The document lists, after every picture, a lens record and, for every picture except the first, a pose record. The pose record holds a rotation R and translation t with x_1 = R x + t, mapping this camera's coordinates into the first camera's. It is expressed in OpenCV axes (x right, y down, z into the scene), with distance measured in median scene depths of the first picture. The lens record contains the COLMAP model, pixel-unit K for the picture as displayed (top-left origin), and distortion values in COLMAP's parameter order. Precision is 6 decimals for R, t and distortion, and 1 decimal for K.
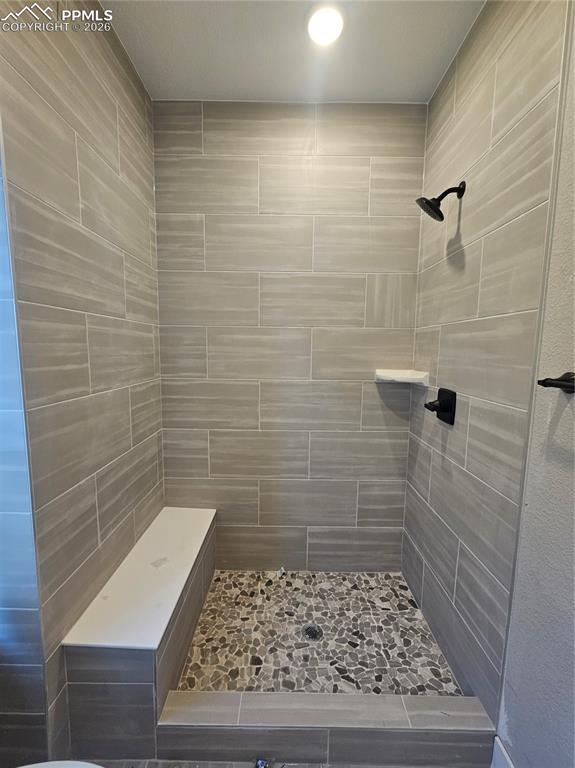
lens RADIAL K [[324.1, 0, 286.5], [0, 324.1, 386.0], [0, 0, 1]] dist [-0.010735, 0.007435]
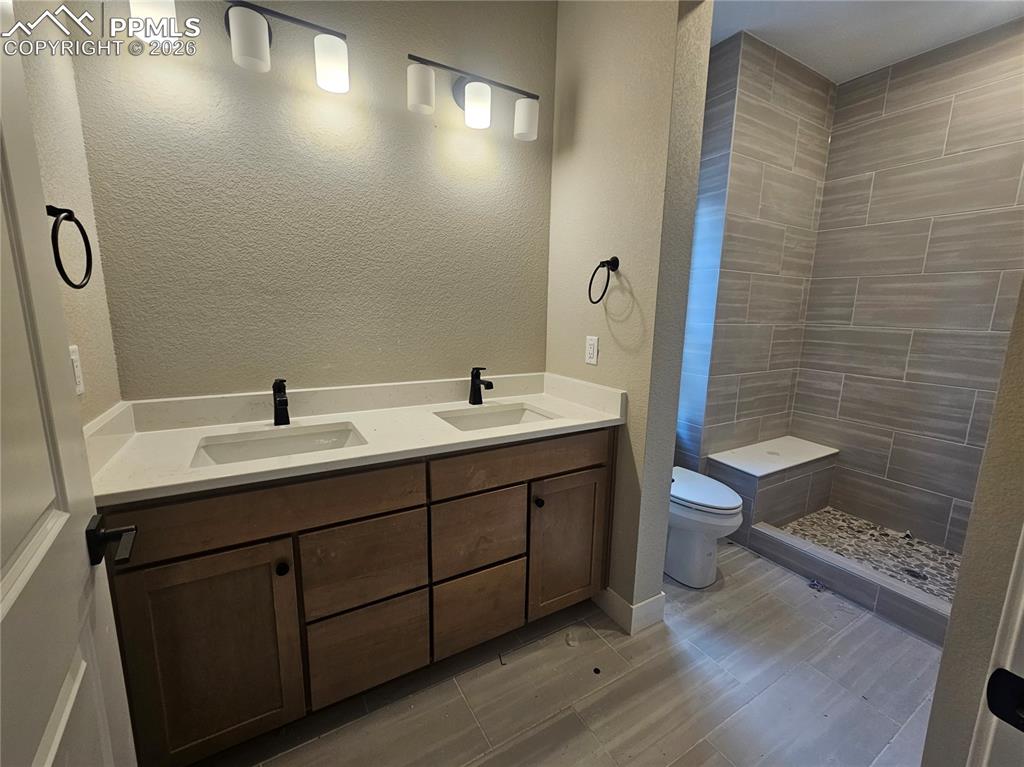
lens RADIAL K [[432.2, 0, 515.1], [0, 432.2, 384.0], [0, 0, 1]] dist [-0.010735, 0.007435]
pose [[0.508121, 0.148567, -0.848376, 0.455464], [-0.115235, 0.987881, 0.103979, 0.155989], [0.853542, 0.044928, 0.519083, -0.731303]]
